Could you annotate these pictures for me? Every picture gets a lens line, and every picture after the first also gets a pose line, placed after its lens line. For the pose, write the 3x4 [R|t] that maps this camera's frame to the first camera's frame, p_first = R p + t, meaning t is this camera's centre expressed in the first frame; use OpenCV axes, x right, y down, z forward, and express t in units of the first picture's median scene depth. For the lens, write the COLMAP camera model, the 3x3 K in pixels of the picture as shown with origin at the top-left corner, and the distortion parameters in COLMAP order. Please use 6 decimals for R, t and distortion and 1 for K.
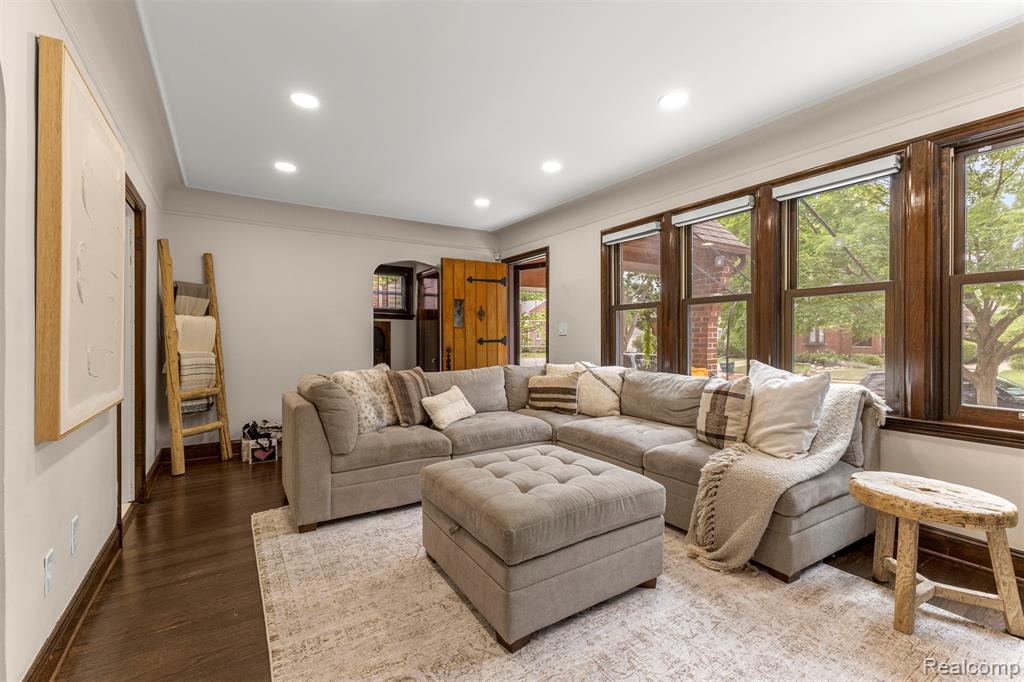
lens RADIAL K [[438.2, 0, 508.0], [0, 438.2, 339.5], [0, 0, 1]] dist [0.006457, -0.000218]
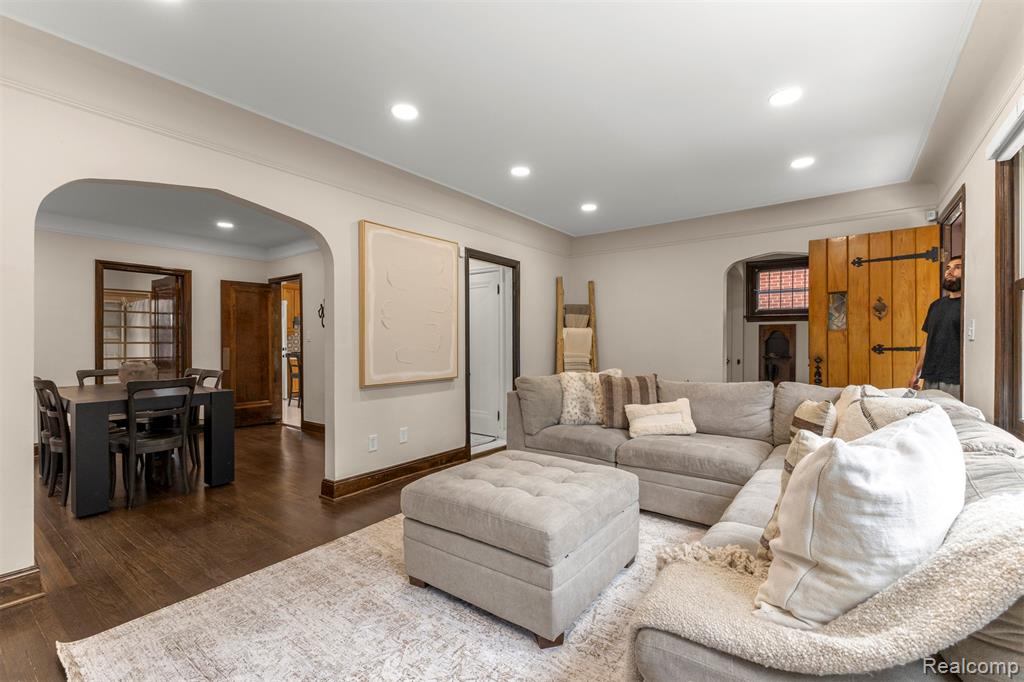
lens RADIAL K [[438.2, 0, 514.6], [0, 438.2, 344.6], [0, 0, 1]] dist [0.006457, -0.000218]
pose [[0.364504, 0.006171, -0.931181, 0.491054], [-0.002698, 0.999981, 0.005571, -0.006872], [0.931198, 0.000482, 0.364513, 0.292485]]
